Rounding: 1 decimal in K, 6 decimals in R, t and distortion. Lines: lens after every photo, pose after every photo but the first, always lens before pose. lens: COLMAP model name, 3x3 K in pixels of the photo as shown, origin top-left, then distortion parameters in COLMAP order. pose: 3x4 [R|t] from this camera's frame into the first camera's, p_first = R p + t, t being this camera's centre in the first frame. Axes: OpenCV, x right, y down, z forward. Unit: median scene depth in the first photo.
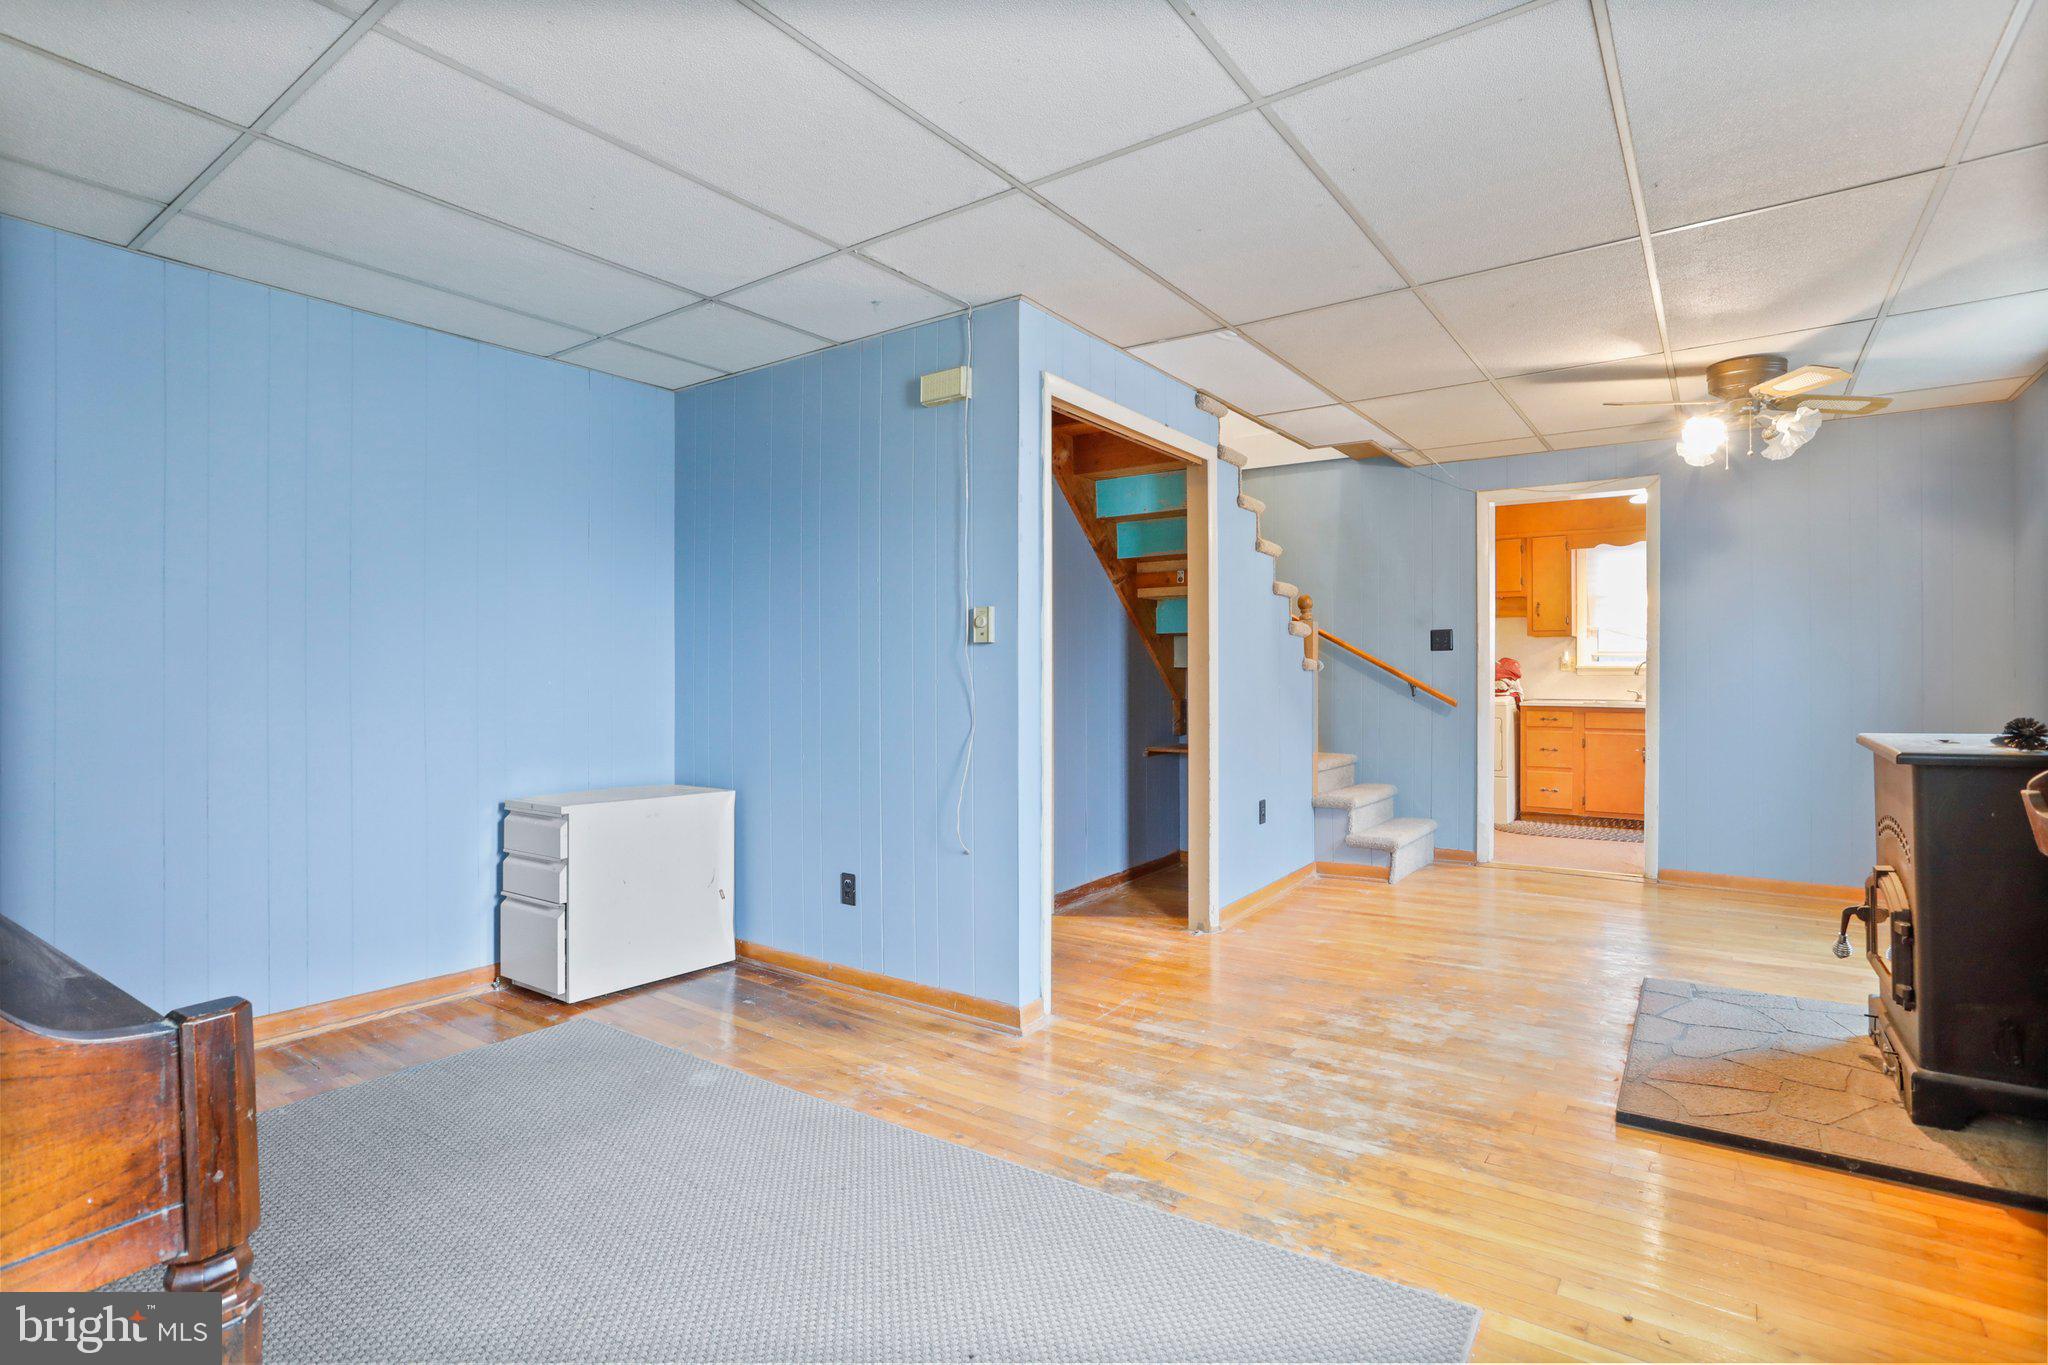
lens RADIAL K [[996.1, 0, 1029.9], [0, 996.1, 688.9], [0, 0, 1]] dist [-0.004926, -0.000175]
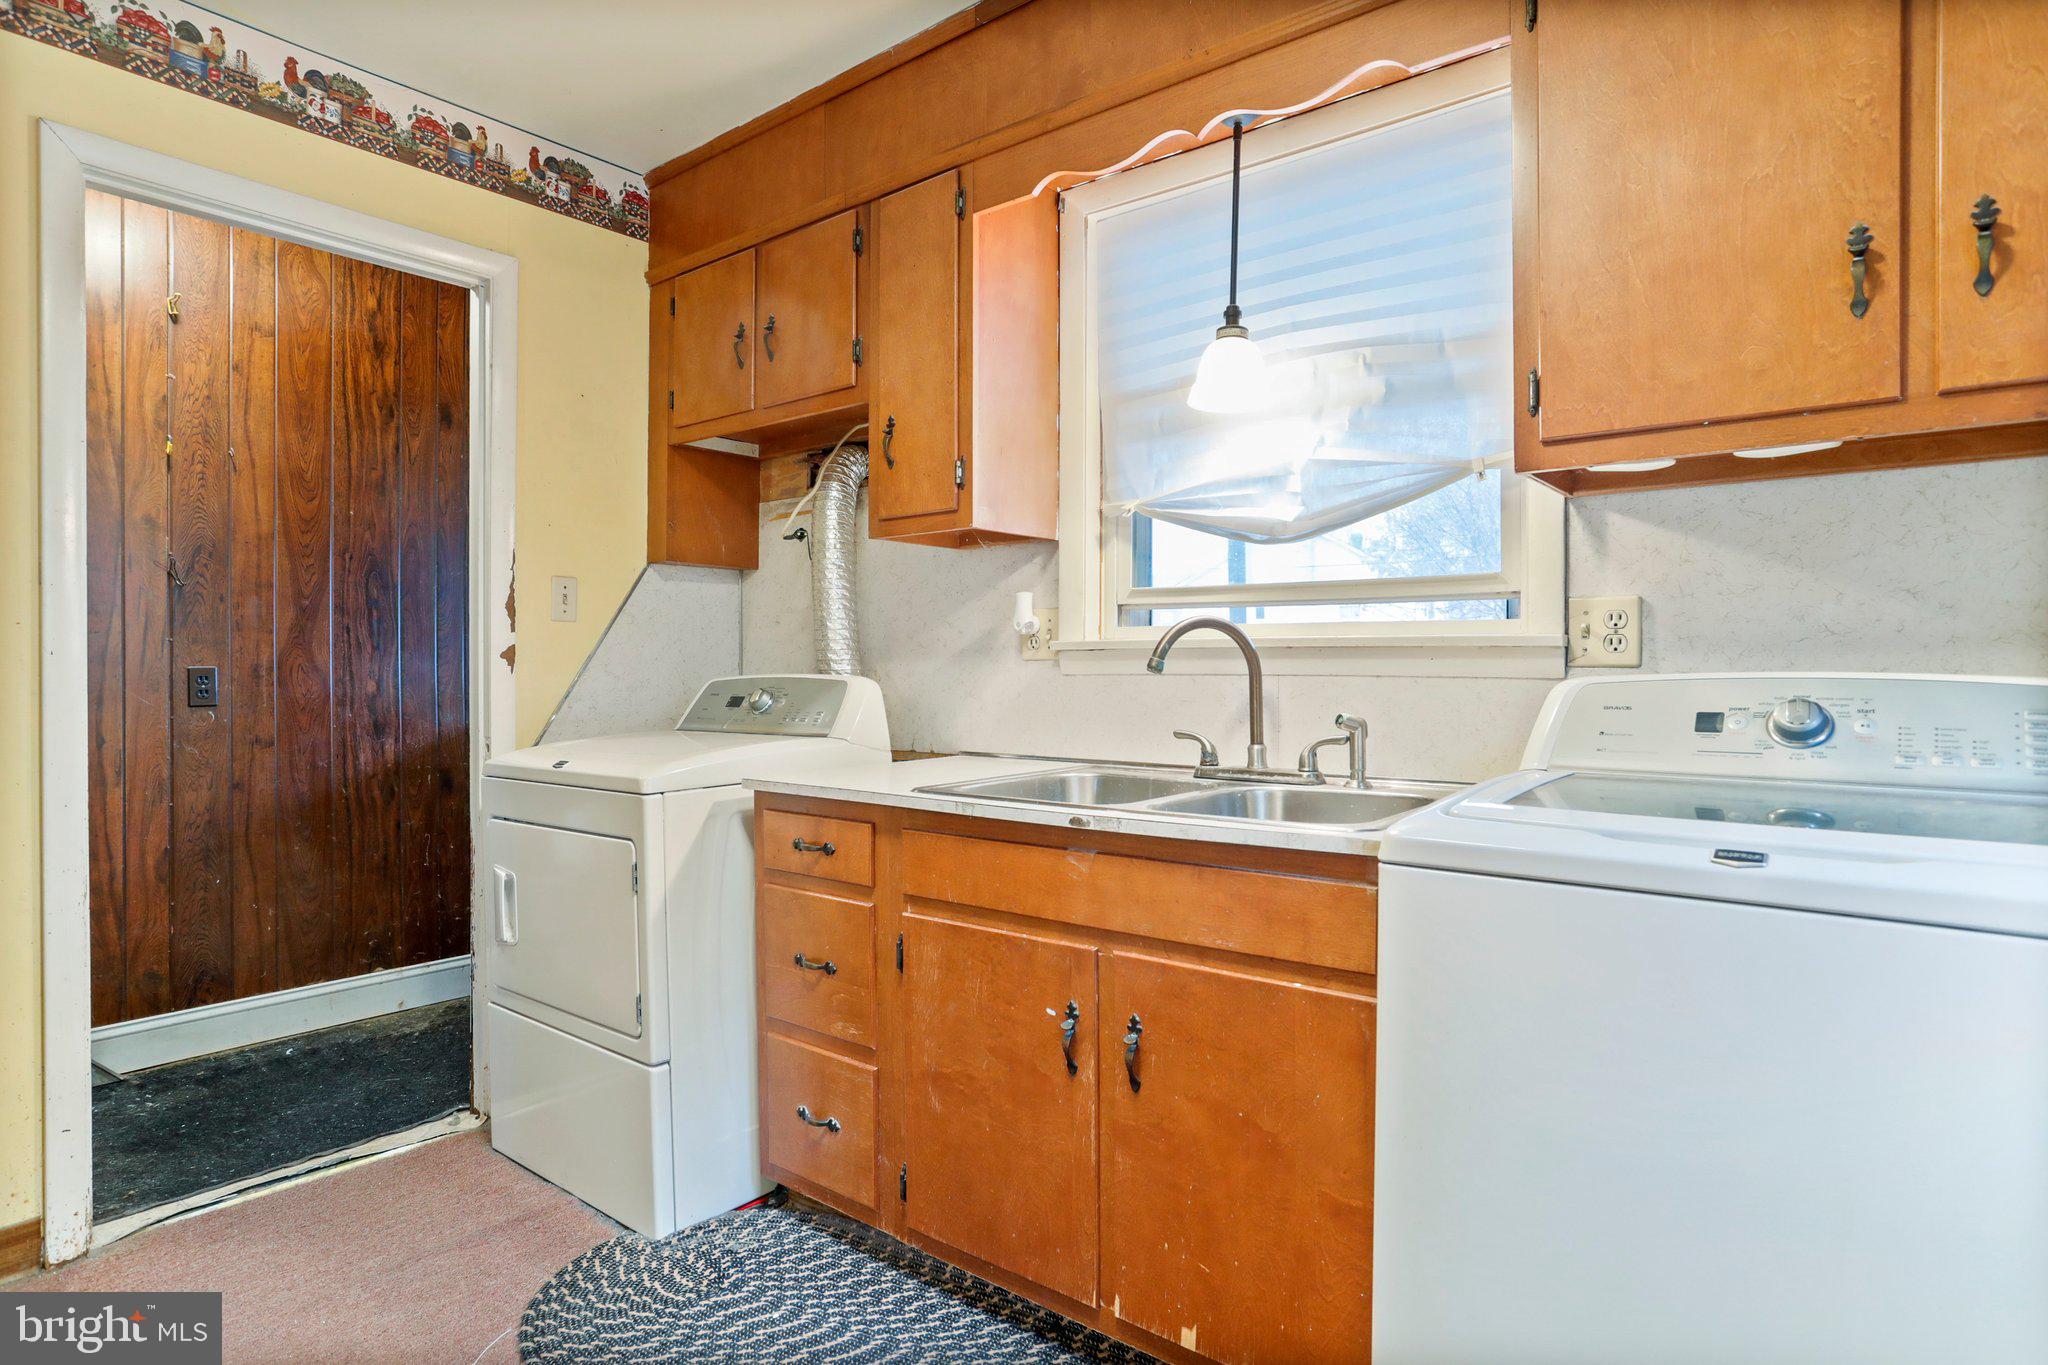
lens RADIAL K [[1098.8, 0, 1018.0], [0, 1098.8, 670.7], [0, 0, 1]] dist [0.003018, 0.000021]
pose [[0.998393, 0.000091, -0.056668, 0.563182], [0.000615, 0.999922, 0.012436, -0.018401], [0.056665, -0.012451, 0.998316, 0.683104]]
